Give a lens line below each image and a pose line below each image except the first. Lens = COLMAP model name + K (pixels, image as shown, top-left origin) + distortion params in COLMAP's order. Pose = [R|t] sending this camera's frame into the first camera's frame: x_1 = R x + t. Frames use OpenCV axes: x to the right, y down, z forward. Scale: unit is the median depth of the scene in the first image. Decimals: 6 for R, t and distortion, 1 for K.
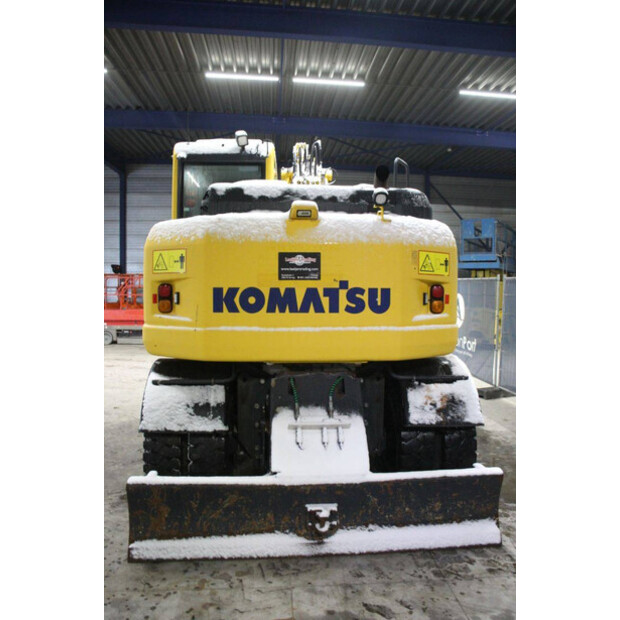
lens RADIAL K [[507.4, 0, 314.7], [0, 507.4, 309.8], [0, 0, 1]] dist [-0.175944, 0.159254]
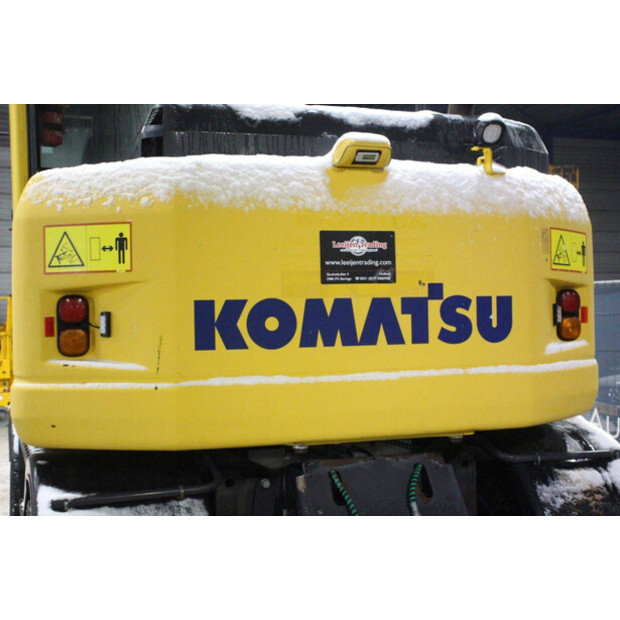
lens RADIAL K [[851.1, 0, 312.0], [0, 851.1, 308.6], [0, 0, 1]] dist [0.008063, 0.391615]
pose [[0.968199, -0.021480, 0.249259, -0.297761], [0.033970, 0.998368, -0.045915, 0.006519], [-0.247866, 0.052922, 0.967348, 0.156910]]
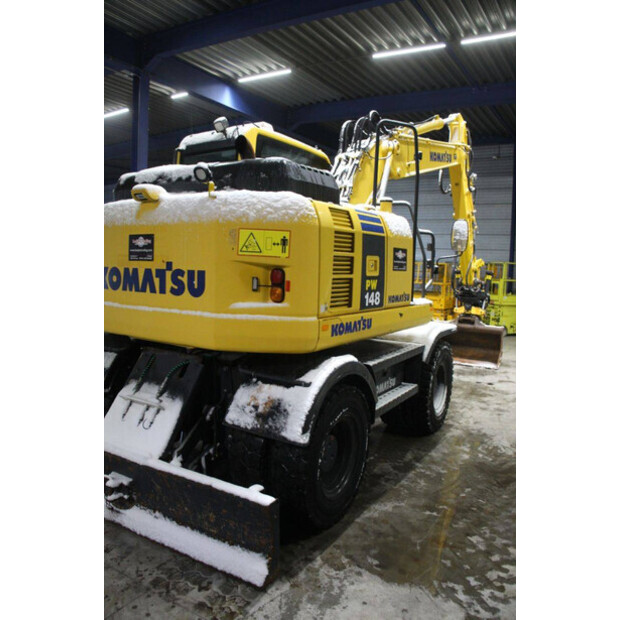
lens RADIAL K [[507.4, 0, 314.7], [0, 507.4, 309.8], [0, 0, 1]] dist [-0.175944, 0.159254]
pose [[0.808120, 0.071927, -0.584609, 0.864239], [-0.055809, 0.997401, 0.045568, -0.024638], [0.586368, -0.004198, 0.810034, 0.378511]]
